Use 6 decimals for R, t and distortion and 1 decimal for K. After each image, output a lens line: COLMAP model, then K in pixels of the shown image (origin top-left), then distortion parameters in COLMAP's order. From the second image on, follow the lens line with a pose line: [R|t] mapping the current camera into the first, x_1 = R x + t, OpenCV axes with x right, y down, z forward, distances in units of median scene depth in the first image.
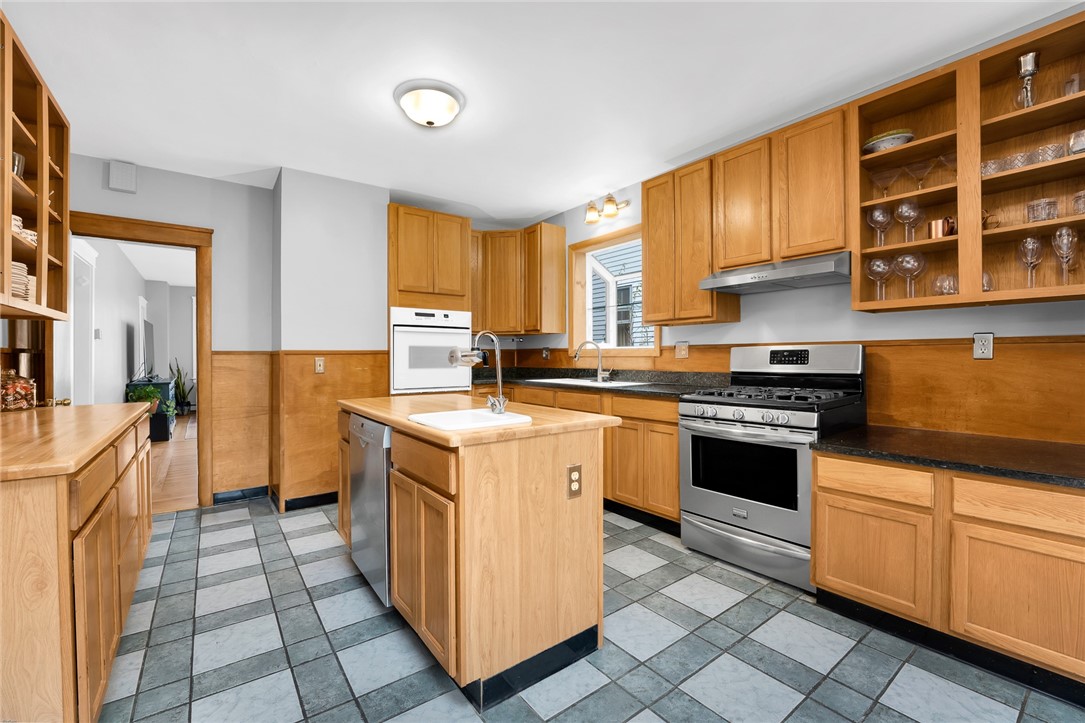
lens RADIAL K [[454.9, 0, 545.2], [0, 454.9, 360.5], [0, 0, 1]] dist [-0.001614, -0.000094]
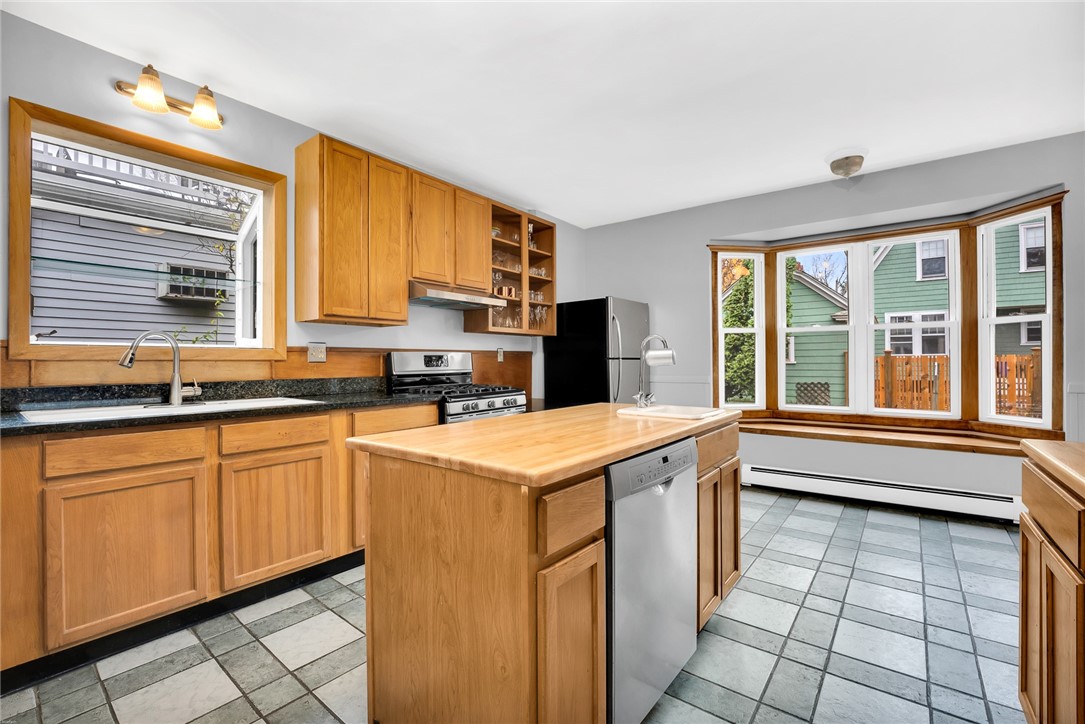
lens RADIAL K [[454.9, 0, 545.0], [0, 454.9, 360.9], [0, 0, 1]] dist [-0.001614, -0.000094]
pose [[-0.239465, 0.000354, 0.970905, -0.637045], [0.008439, 0.999963, 0.001717, -0.005931], [-0.970868, 0.008605, -0.239459, 0.845664]]
